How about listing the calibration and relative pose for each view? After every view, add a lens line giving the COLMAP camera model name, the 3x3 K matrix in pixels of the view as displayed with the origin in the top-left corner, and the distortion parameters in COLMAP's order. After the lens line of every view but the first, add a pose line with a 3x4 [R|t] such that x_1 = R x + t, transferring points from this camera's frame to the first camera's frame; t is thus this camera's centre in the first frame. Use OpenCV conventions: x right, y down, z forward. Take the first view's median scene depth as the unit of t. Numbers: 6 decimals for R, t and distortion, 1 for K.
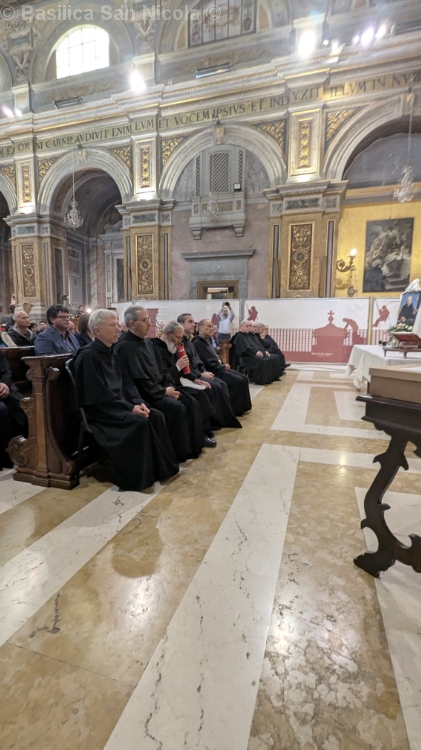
lens RADIAL K [[354.4, 0, 207.8], [0, 354.4, 372.0], [0, 0, 1]] dist [-0.000537, -0.000223]
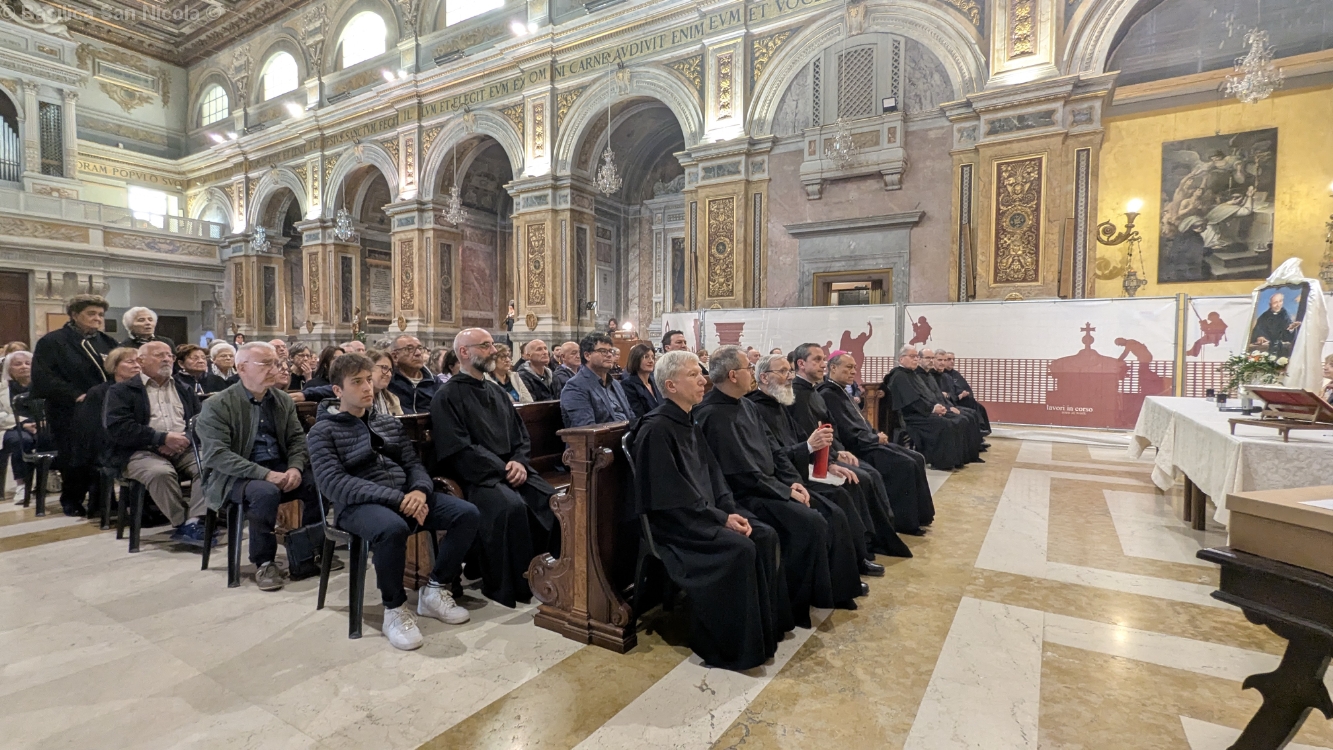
lens RADIAL K [[630.0, 0, 660.4], [0, 630.0, 377.1], [0, 0, 1]] dist [-0.000537, -0.000223]
pose [[0.967817, 0.007672, -0.251538, -0.012571], [-0.027270, 0.996847, -0.074521, -0.011103], [0.250173, 0.078982, 0.964974, -0.009814]]
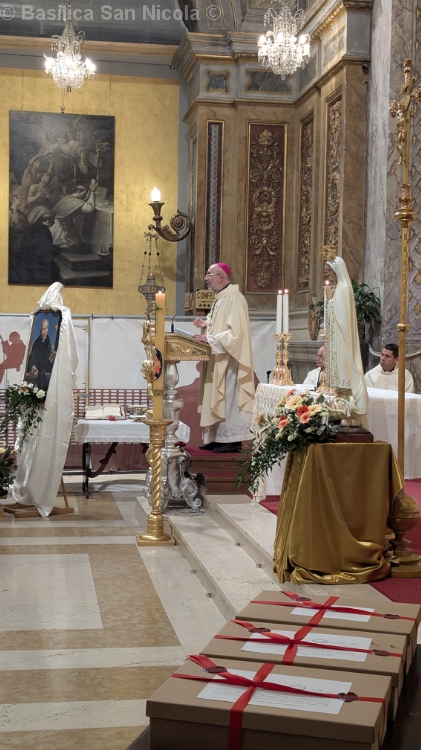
lens RADIAL K [[1062.8, 0, 202.7], [0, 1062.8, 377.1], [0, 0, 1]] dist [0.198982, -0.669580]
pose [[0.897487, -0.003795, 0.441025, 0.106418], [0.039540, 0.996629, -0.071889, -0.026116], [-0.439265, 0.081957, 0.894611, -0.179547]]
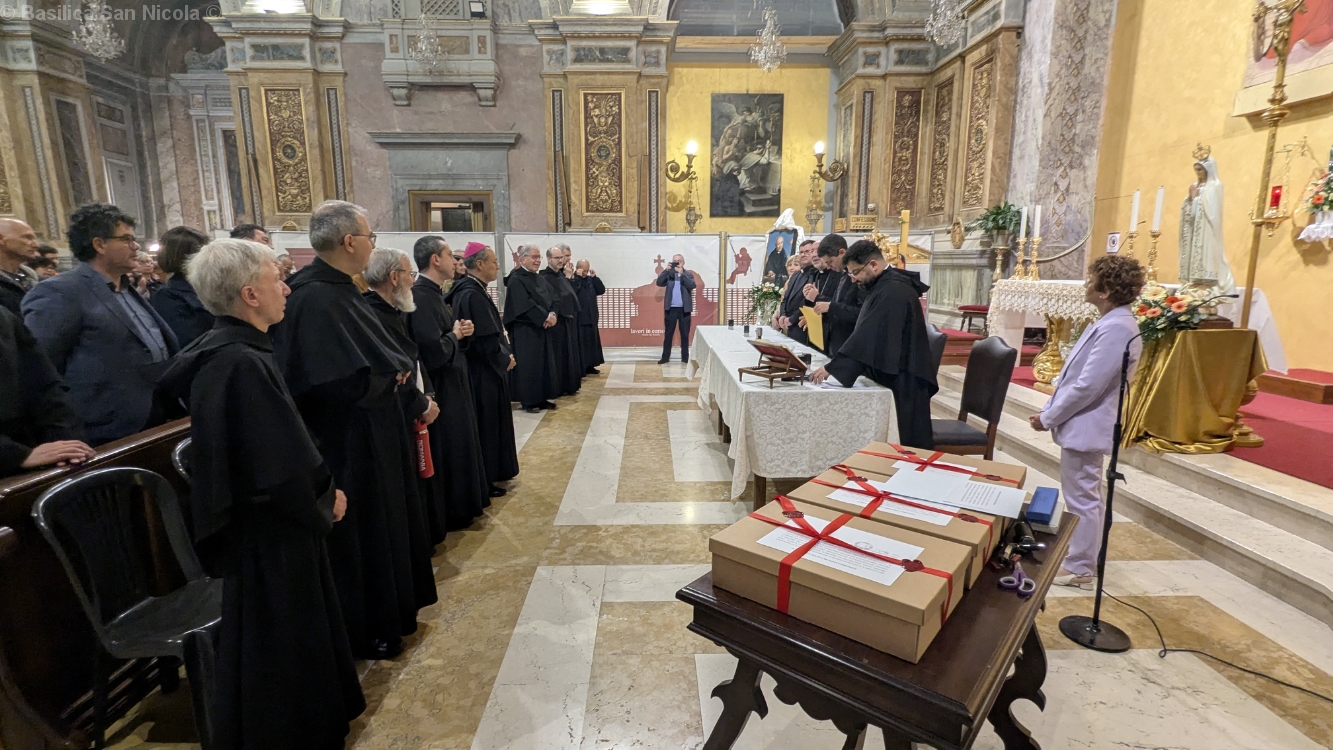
lens RADIAL K [[635.0, 0, 660.5], [0, 635.0, 373.9], [0, 0, 1]] dist [0.000493, -0.001379]
pose [[0.948191, -0.063531, 0.311284, 0.014770], [0.045326, 0.996830, 0.065382, -0.039844], [-0.314452, -0.047885, 0.948065, 0.014266]]
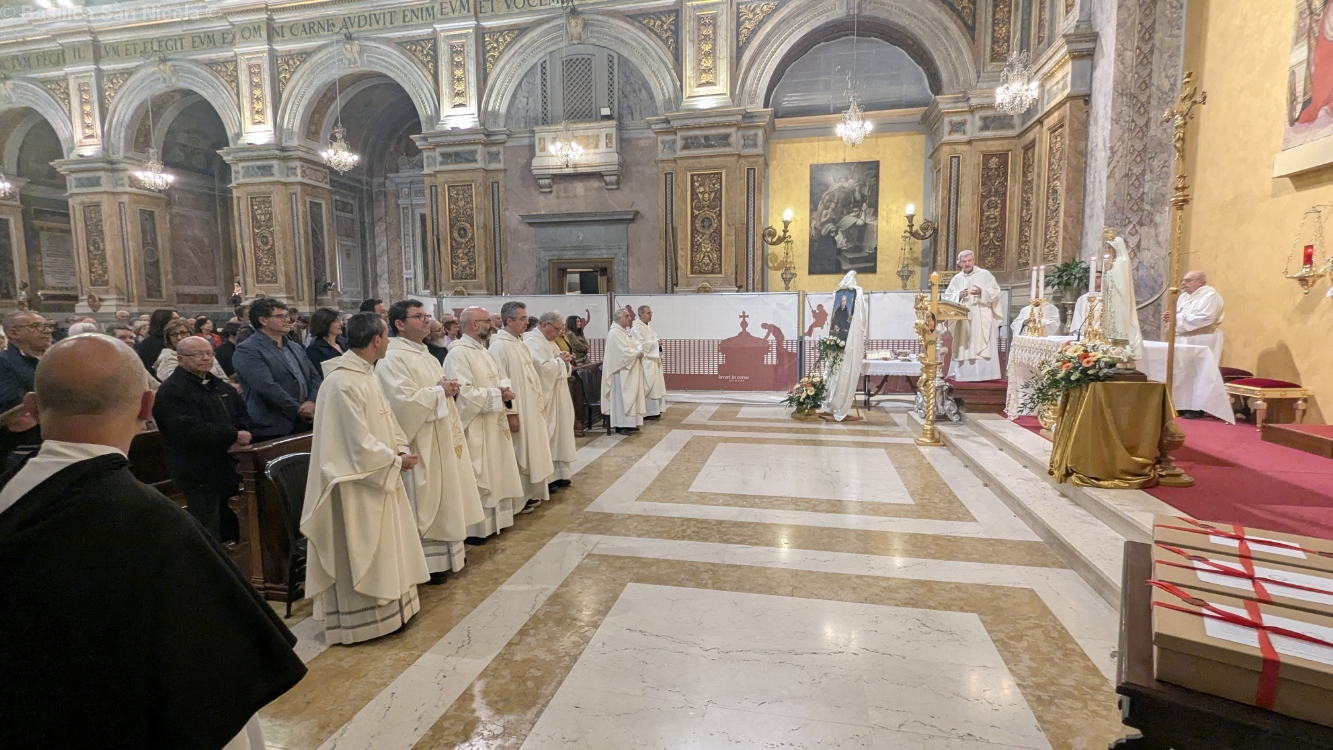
lens RADIAL K [[630.0, 0, 660.4], [0, 630.0, 377.1], [0, 0, 1]] dist [-0.000537, -0.000223]
pose [[0.996420, -0.024943, 0.080773, 0.077365], [0.026066, 0.999577, -0.012886, -0.033650], [-0.080417, 0.014945, 0.996649, -0.118400]]
